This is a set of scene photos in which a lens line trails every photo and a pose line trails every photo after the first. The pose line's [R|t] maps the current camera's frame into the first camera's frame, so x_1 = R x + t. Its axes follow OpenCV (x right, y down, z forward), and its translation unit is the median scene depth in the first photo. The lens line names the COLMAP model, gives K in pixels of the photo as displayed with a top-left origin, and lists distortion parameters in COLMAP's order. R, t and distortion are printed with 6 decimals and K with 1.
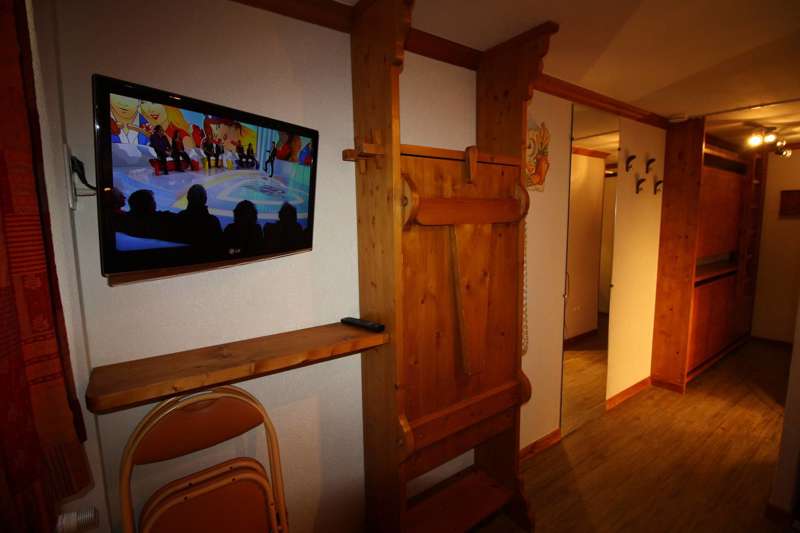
lens RADIAL K [[370.1, 0, 407.1], [0, 370.1, 264.2], [0, 0, 1]] dist [-0.004485, -0.009107]
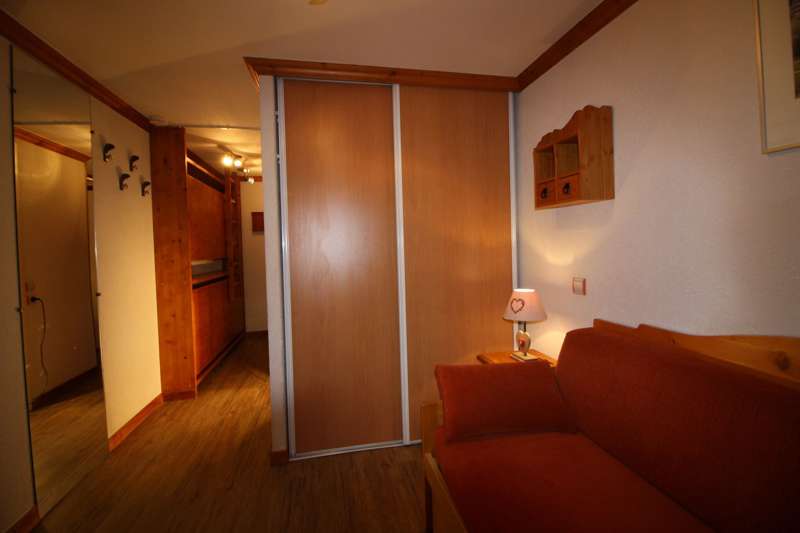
lens RADIAL K [[370.1, 0, 406.9], [0, 370.1, 253.5], [0, 0, 1]] dist [-0.004485, -0.009107]
pose [[0.383273, -0.019064, 0.923438, 0.058655], [0.134480, 0.990285, -0.035371, 0.081212], [-0.913793, 0.137740, 0.382113, 0.043750]]
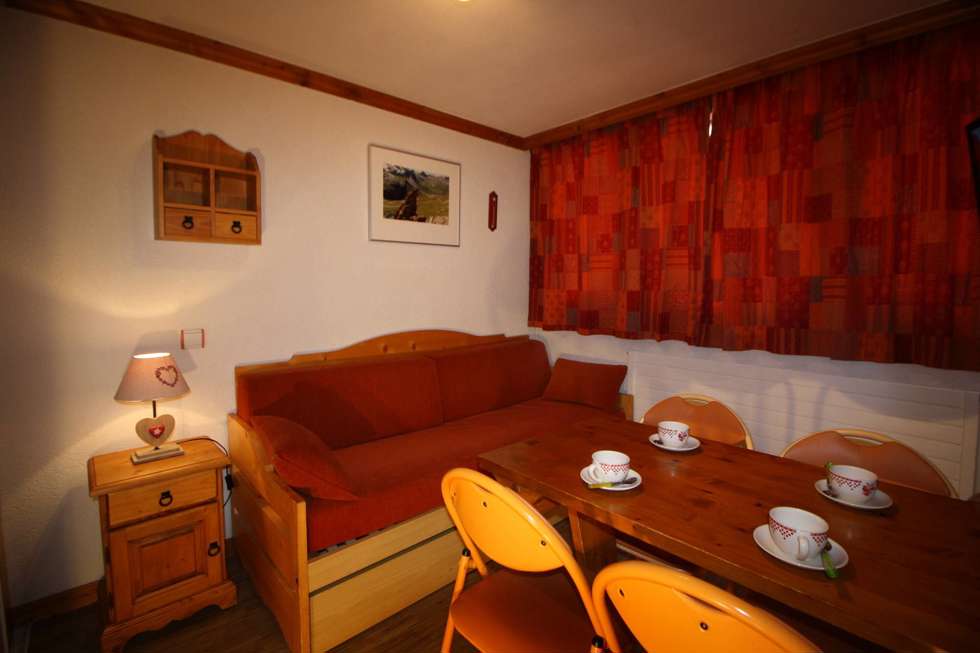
lens RADIAL K [[453.4, 0, 497.9], [0, 453.4, 313.8], [0, 0, 1]] dist [-0.004485, -0.009107]
pose [[-0.990430, 0.019781, -0.136592, 0.379911], [-0.007043, 0.981143, 0.193153, -0.003185], [0.137837, 0.192267, -0.971614, 0.656037]]
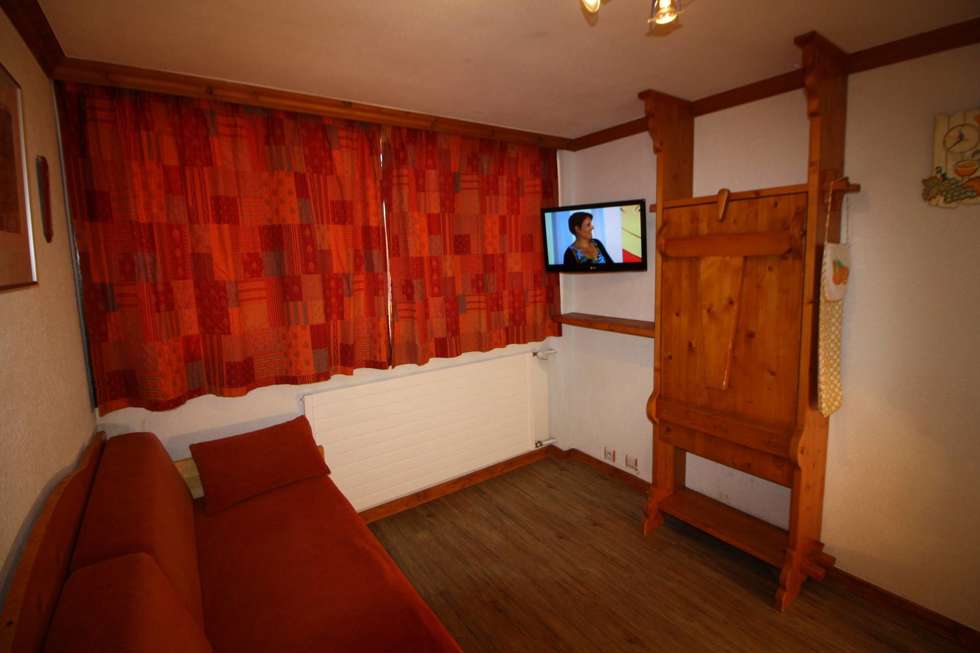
lens RADIAL K [[453.4, 0, 499.5], [0, 453.4, 311.5], [0, 0, 1]] dist [-0.004485, -0.009107]
pose [[0.022604, 0.135260, -0.990552, 0.707545], [-0.102928, 0.985855, 0.132270, -0.025265], [0.994432, 0.098966, 0.036207, 0.128386]]
